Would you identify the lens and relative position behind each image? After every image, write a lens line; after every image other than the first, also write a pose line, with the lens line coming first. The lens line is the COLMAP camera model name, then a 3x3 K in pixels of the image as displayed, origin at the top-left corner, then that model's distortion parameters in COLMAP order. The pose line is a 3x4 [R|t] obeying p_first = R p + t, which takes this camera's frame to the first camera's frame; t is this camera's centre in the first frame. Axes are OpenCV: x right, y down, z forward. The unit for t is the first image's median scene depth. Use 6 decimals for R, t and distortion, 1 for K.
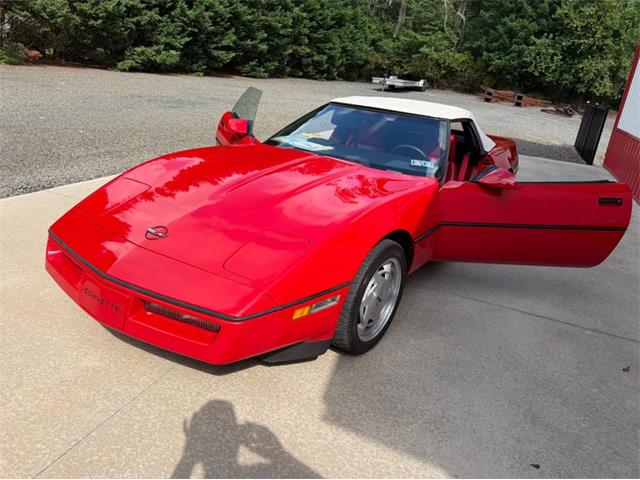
lens RADIAL K [[451.6, 0, 320.8], [0, 451.6, 244.1], [0, 0, 1]] dist [0.002596, -0.008409]
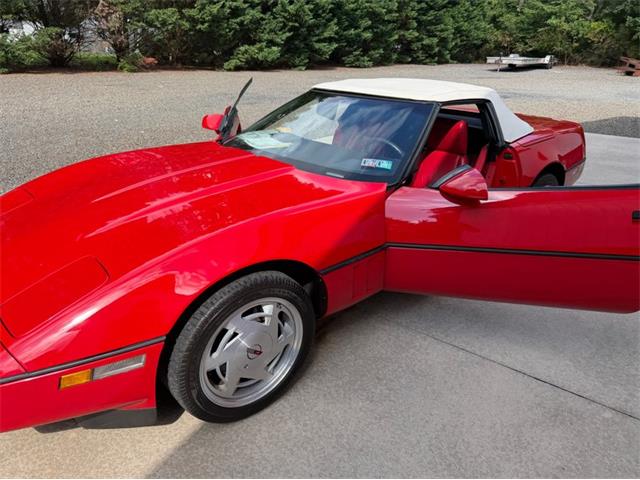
lens RADIAL K [[451.6, 0, 320.8], [0, 451.6, 244.1], [0, 0, 1]] dist [0.002596, -0.008409]
pose [[0.966718, 0.022818, -0.254825, 0.031774], [-0.017693, 0.999593, 0.022386, -0.005605], [0.255232, -0.017133, 0.966728, 0.023386]]
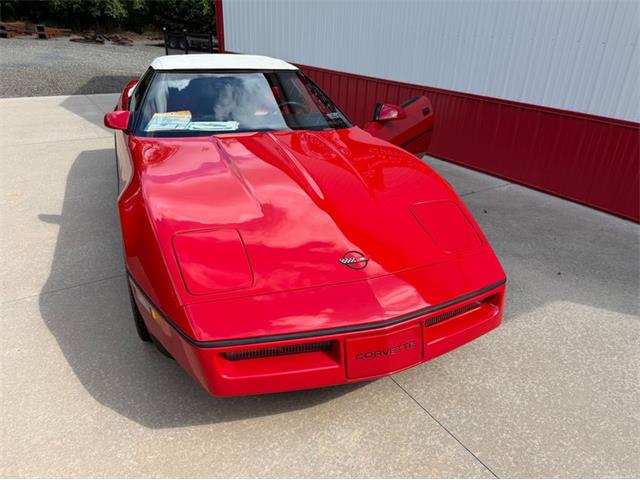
lens RADIAL K [[458.1, 0, 319.1], [0, 458.1, 249.1], [0, 0, 1]] dist [-0.005038, -0.007484]
pose [[0.563110, -0.434188, 0.703127, -0.067518], [0.324687, 0.898670, 0.294908, -0.021438], [-0.759925, 0.062231, 0.647025, 0.033525]]
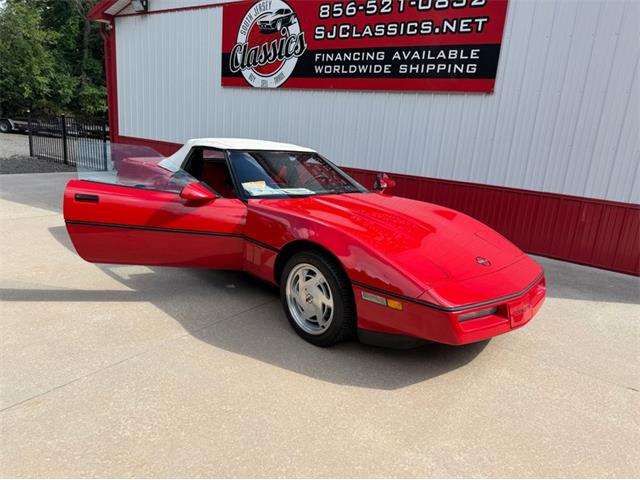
lens RADIAL K [[459.4, 0, 321.5], [0, 459.4, 243.8], [0, 0, 1]] dist [-0.004391, -0.008077]
pose [[0.213776, -0.315184, 0.924640, -0.118703], [0.303347, 0.921148, 0.243860, -0.038435], [-0.928591, 0.228355, 0.292530, 0.070306]]
